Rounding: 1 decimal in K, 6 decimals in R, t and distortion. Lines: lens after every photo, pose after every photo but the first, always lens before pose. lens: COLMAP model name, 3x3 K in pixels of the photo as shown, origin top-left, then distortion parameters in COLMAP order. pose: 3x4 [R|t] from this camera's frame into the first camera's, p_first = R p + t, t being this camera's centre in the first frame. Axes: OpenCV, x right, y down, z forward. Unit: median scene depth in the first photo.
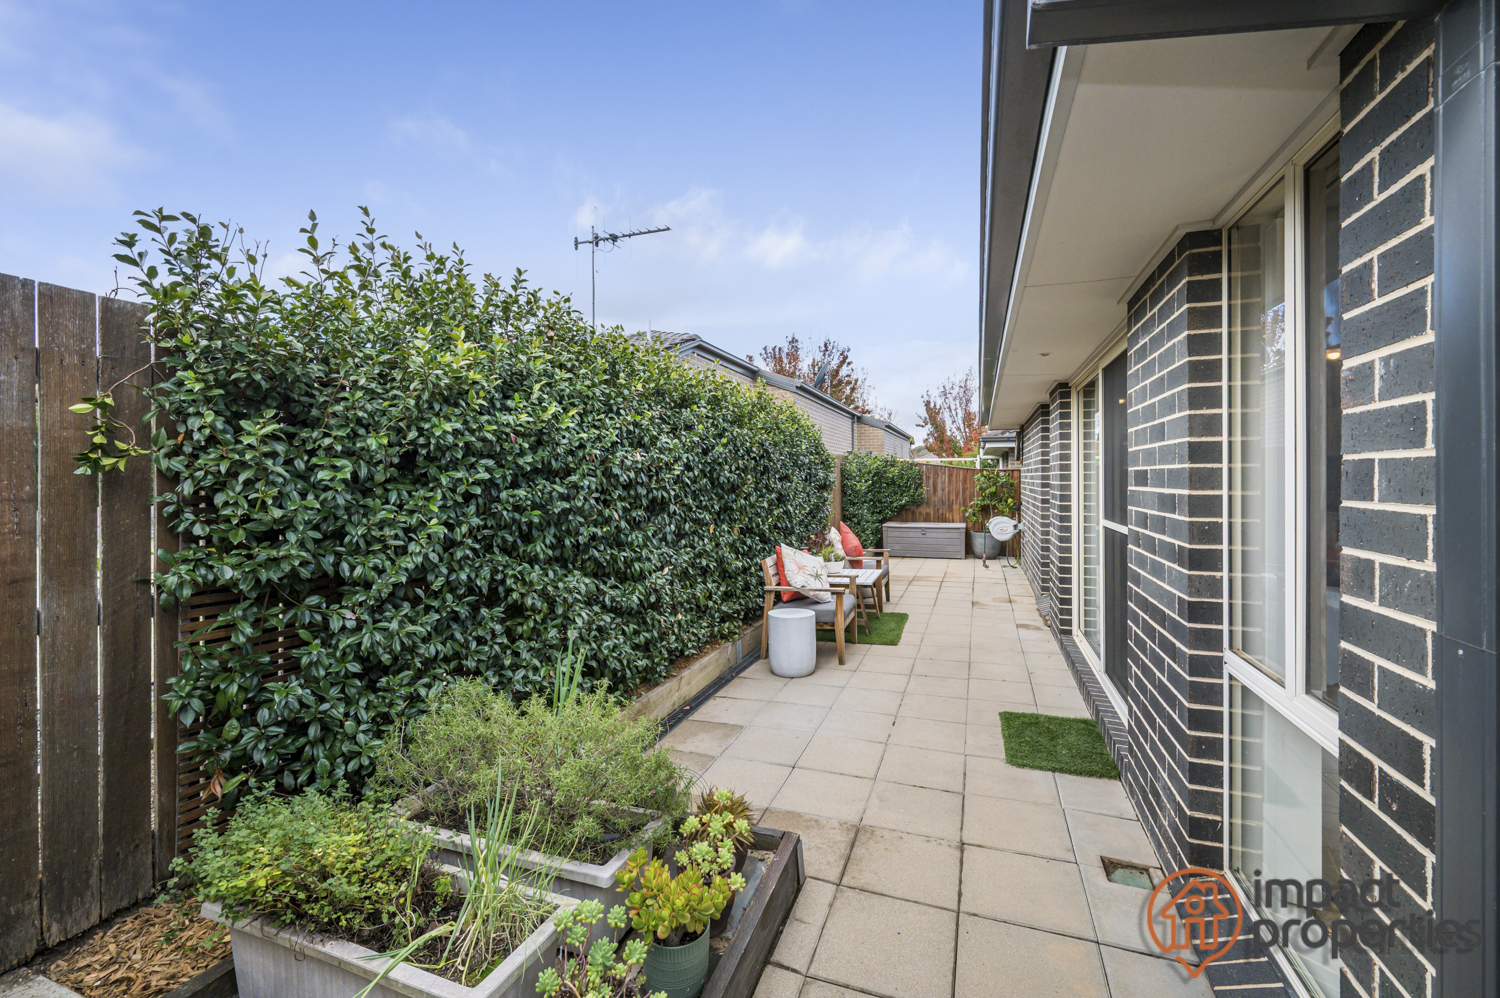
lens RADIAL K [[598.6, 0, 754.1], [0, 598.6, 489.0], [0, 0, 1]] dist [-0.000617, -0.000077]
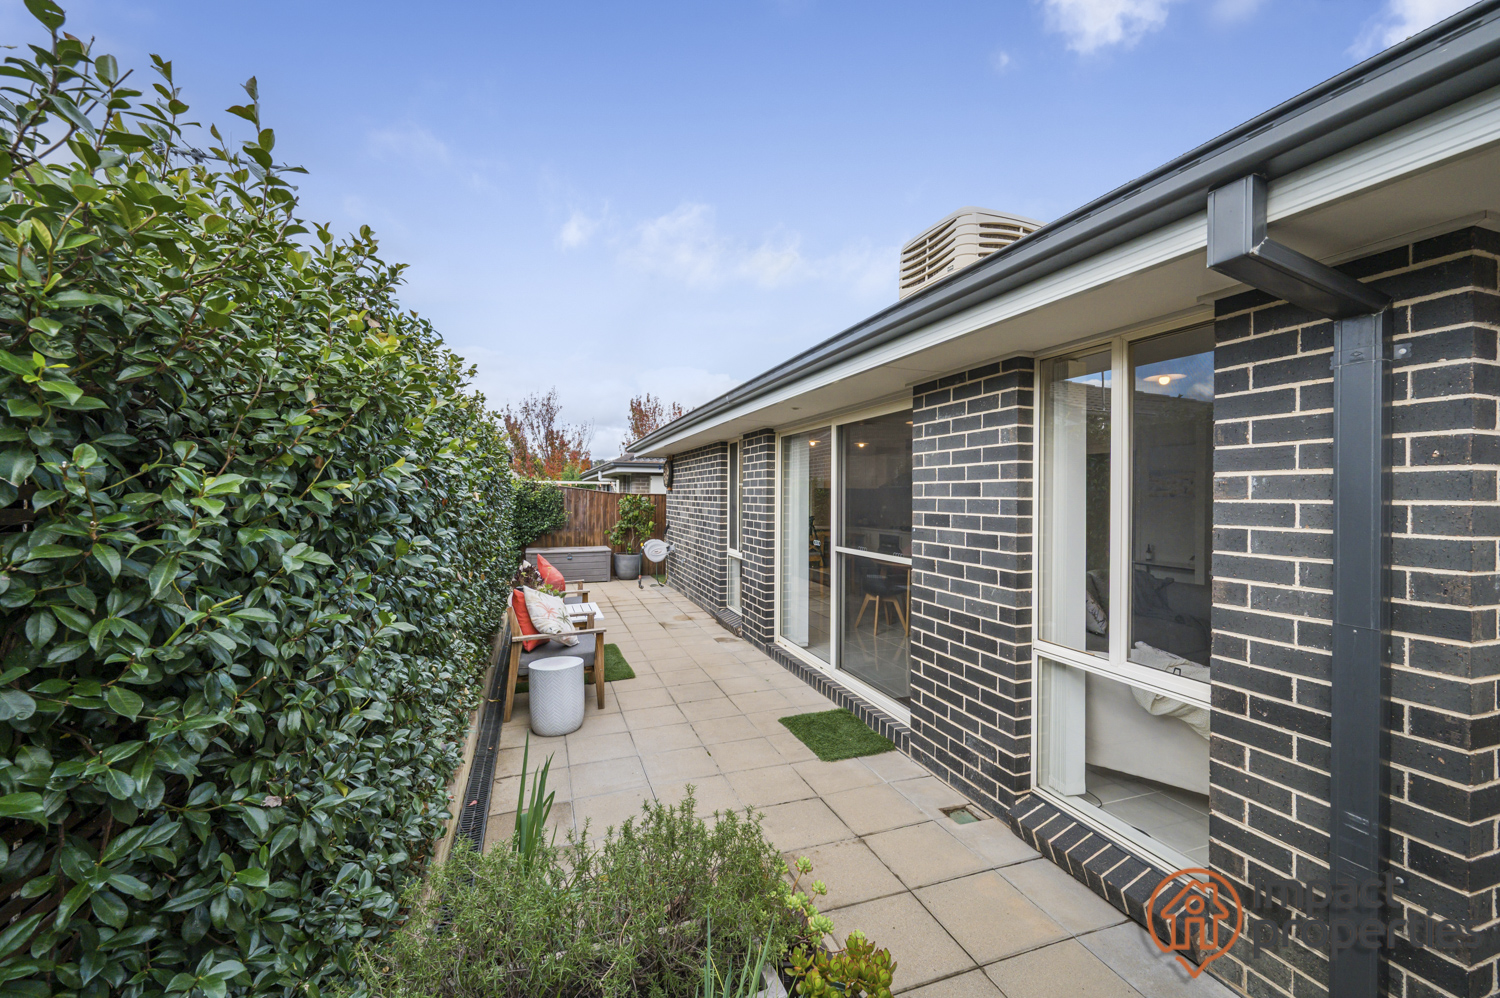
lens RADIAL K [[608.4, 0, 744.0], [0, 608.4, 505.4], [0, 0, 1]] dist [0.001072, 0.000241]
pose [[0.773771, -0.001389, 0.633464, -0.295629], [0.002103, 0.999998, -0.000376, -0.027621], [-0.633462, 0.001623, 0.773772, 0.114152]]
